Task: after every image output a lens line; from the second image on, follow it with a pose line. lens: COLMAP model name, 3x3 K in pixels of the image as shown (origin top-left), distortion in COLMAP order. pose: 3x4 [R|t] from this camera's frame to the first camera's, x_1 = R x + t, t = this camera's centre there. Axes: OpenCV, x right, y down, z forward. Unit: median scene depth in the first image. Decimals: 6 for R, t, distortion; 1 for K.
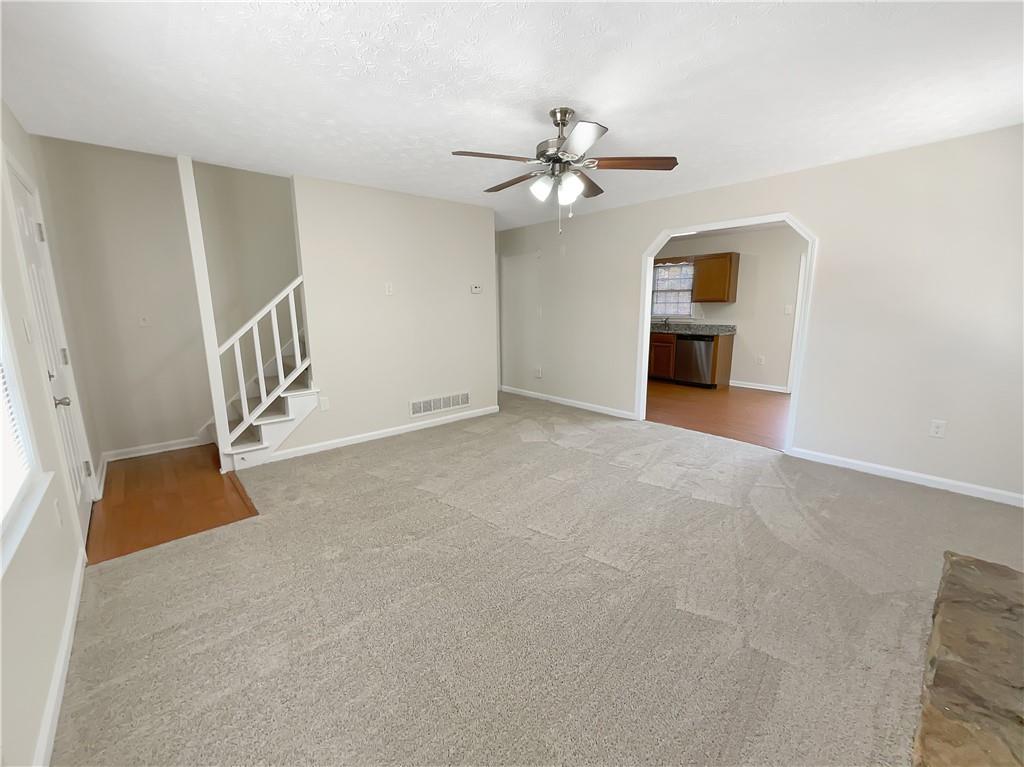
lens RADIAL K [[418.1, 0, 506.5], [0, 418.1, 379.0], [0, 0, 1]] dist [-0.002435, 0.000056]
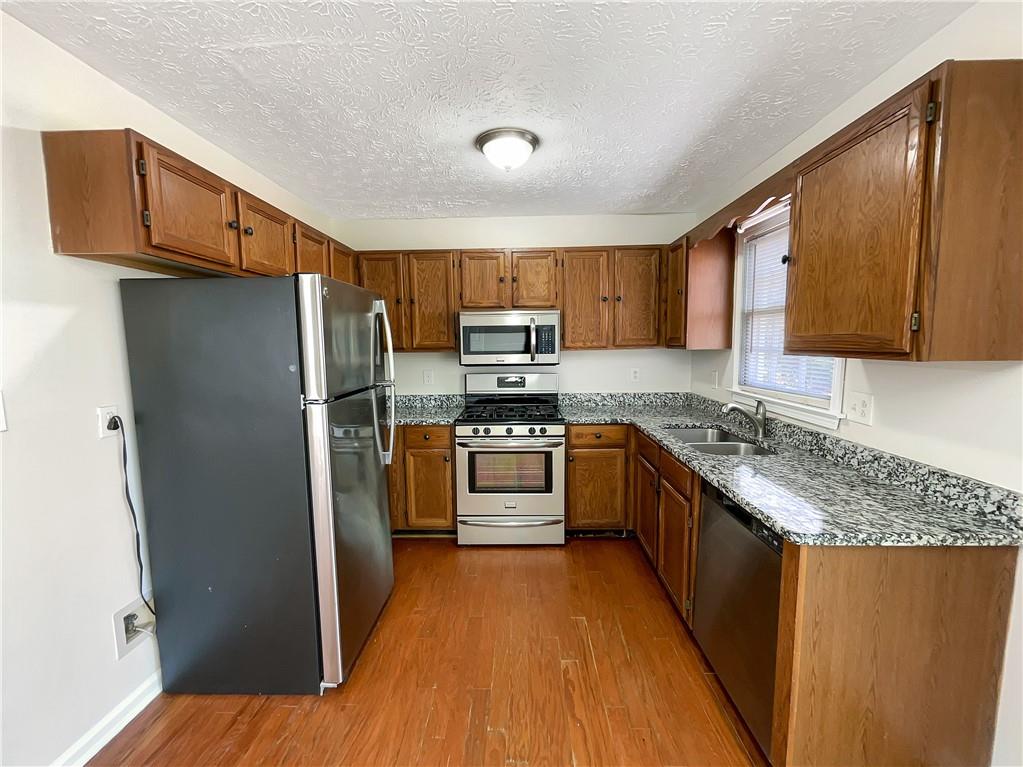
lens RADIAL K [[417.7, 0, 508.1], [0, 417.7, 383.1], [0, 0, 1]] dist [-0.002435, 0.000056]
pose [[0.726488, 0.062572, -0.684324, 0.767223], [-0.113501, 0.993094, -0.029690, -0.217565], [0.677741, 0.099241, 0.728573, 1.106180]]
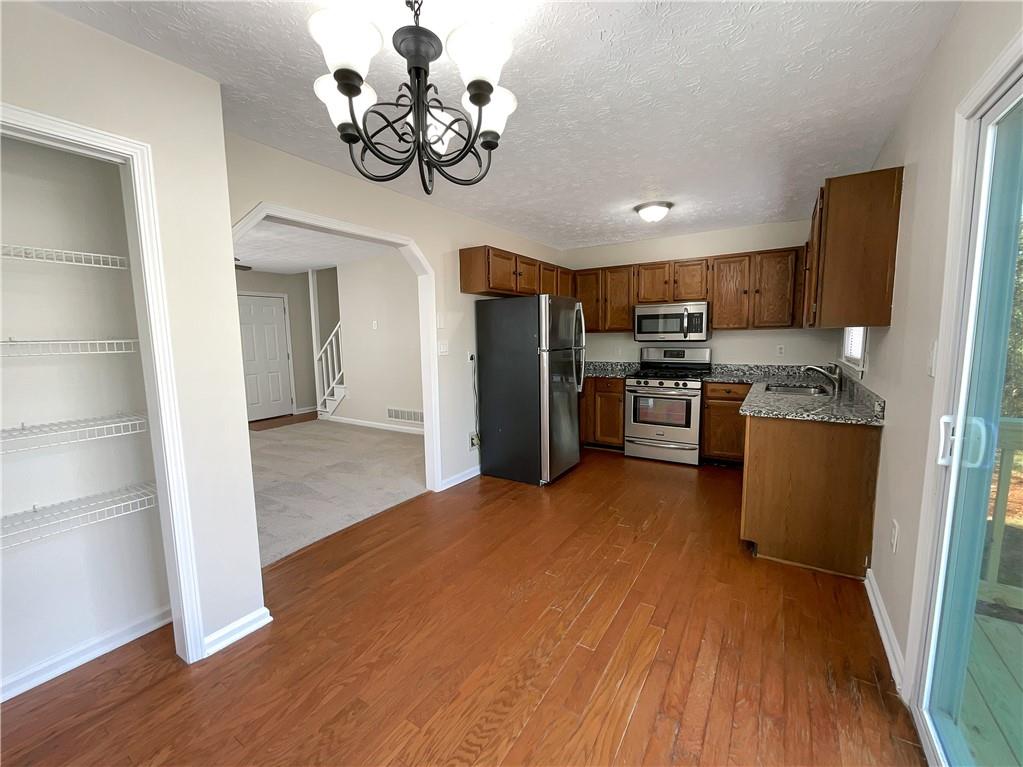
lens RADIAL K [[417.7, 0, 511.9], [0, 417.7, 383.6], [0, 0, 1]] dist [-0.002435, 0.000056]
pose [[0.276082, 0.112015, -0.954584, 1.153775], [-0.156492, 0.985171, 0.070344, -0.179287], [0.948309, 0.129964, 0.289517, 0.975325]]
